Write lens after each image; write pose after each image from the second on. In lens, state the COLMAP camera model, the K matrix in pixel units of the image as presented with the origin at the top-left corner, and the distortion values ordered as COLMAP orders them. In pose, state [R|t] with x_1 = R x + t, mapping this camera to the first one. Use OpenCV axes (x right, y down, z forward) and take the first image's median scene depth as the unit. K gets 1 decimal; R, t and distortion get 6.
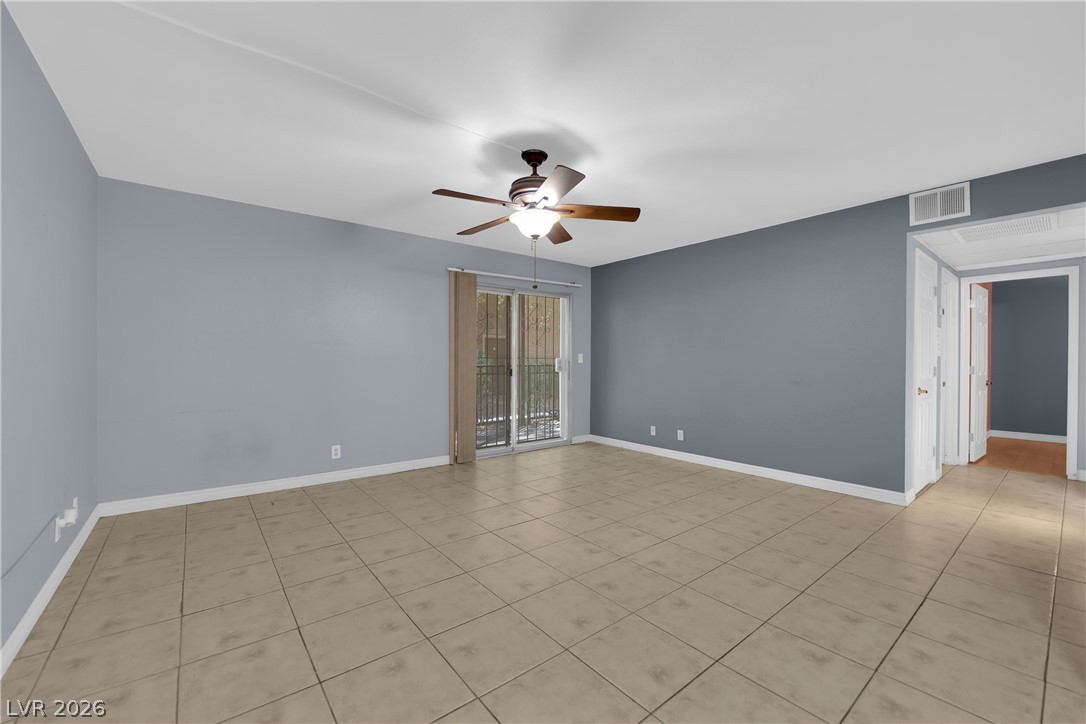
lens RADIAL K [[436.9, 0, 537.6], [0, 436.9, 363.1], [0, 0, 1]] dist [-0.013126, -0.001057]
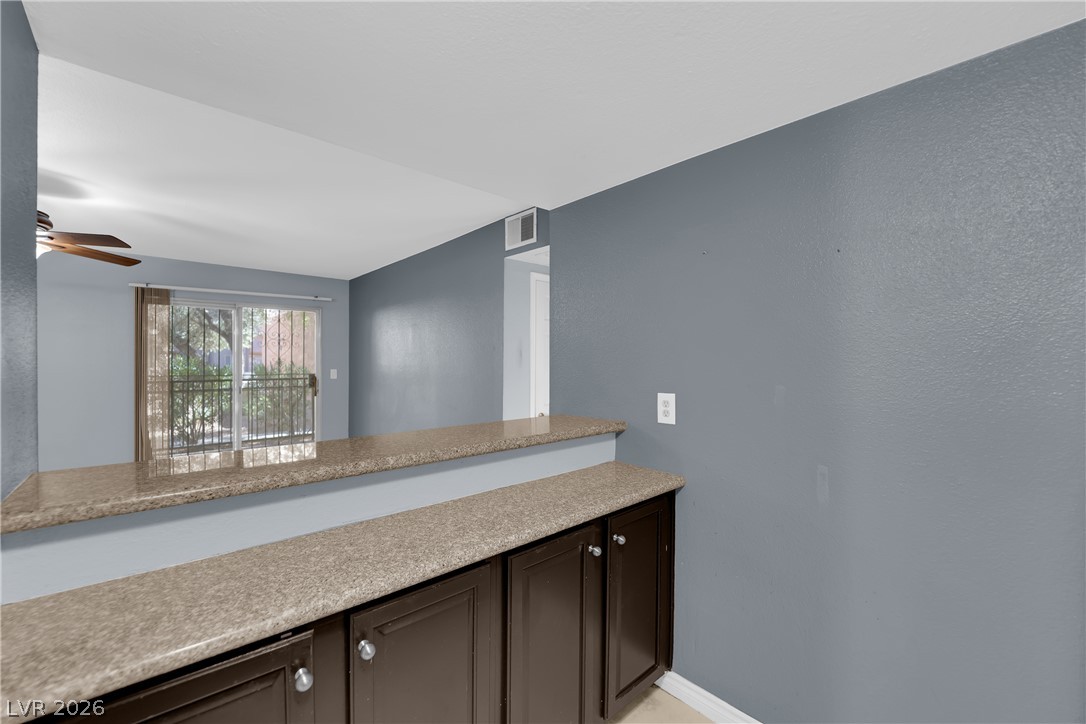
lens RADIAL K [[436.9, 0, 537.6], [0, 436.9, 363.1], [0, 0, 1]] dist [-0.013126, -0.001057]
pose [[0.997926, -0.000175, 0.064367, 0.736216], [0.000255, 0.999999, -0.001227, -0.051354], [-0.064367, 0.001241, 0.997926, 0.005532]]
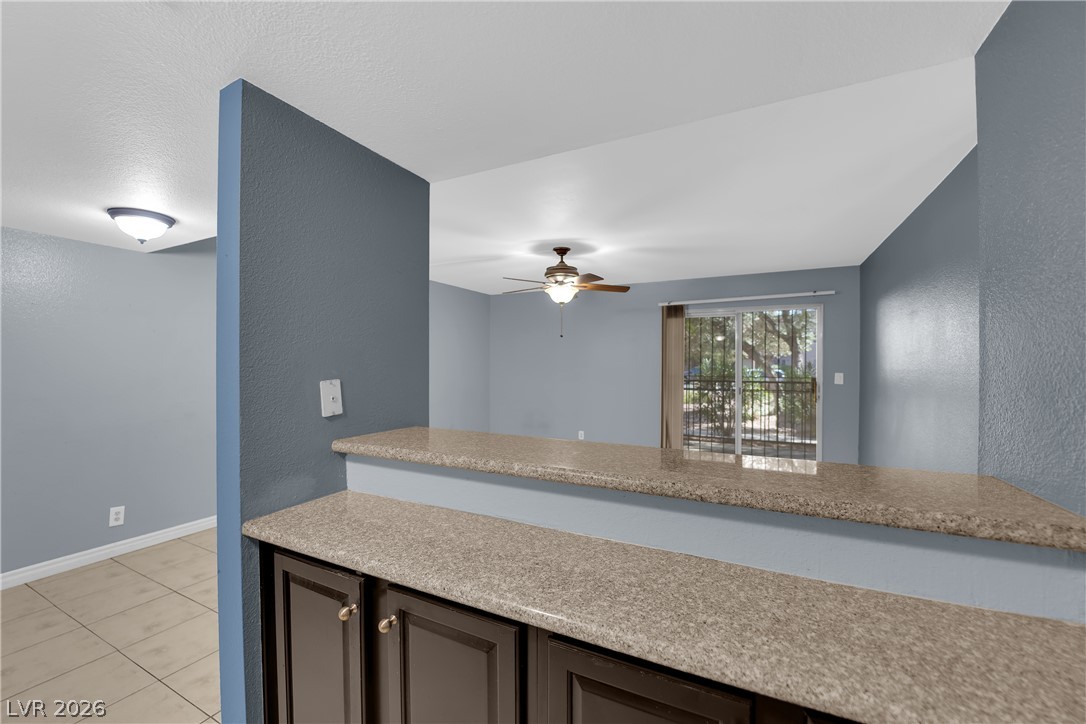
lens RADIAL K [[436.9, 0, 537.6], [0, 436.9, 363.1], [0, 0, 1]] dist [-0.013126, -0.001057]
pose [[0.414879, -0.002556, -0.909873, 0.920073], [-0.005258, 0.999973, -0.005207, -0.050529], [0.909861, 0.006944, 0.414854, 0.207128]]
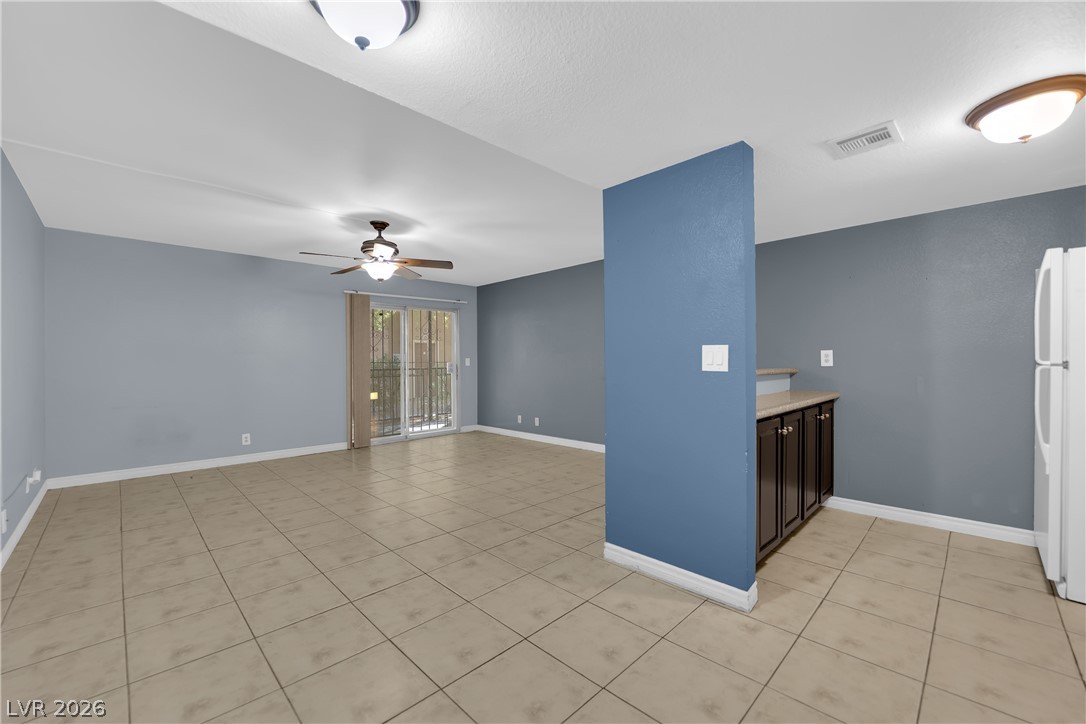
lens RADIAL K [[436.9, 0, 537.6], [0, 436.9, 363.1], [0, 0, 1]] dist [-0.013126, -0.001057]
pose [[0.994388, -0.012618, 0.105042, 0.246901], [0.013216, 0.999900, -0.005001, 0.000975], [-0.104968, 0.006362, 0.994455, -0.339692]]
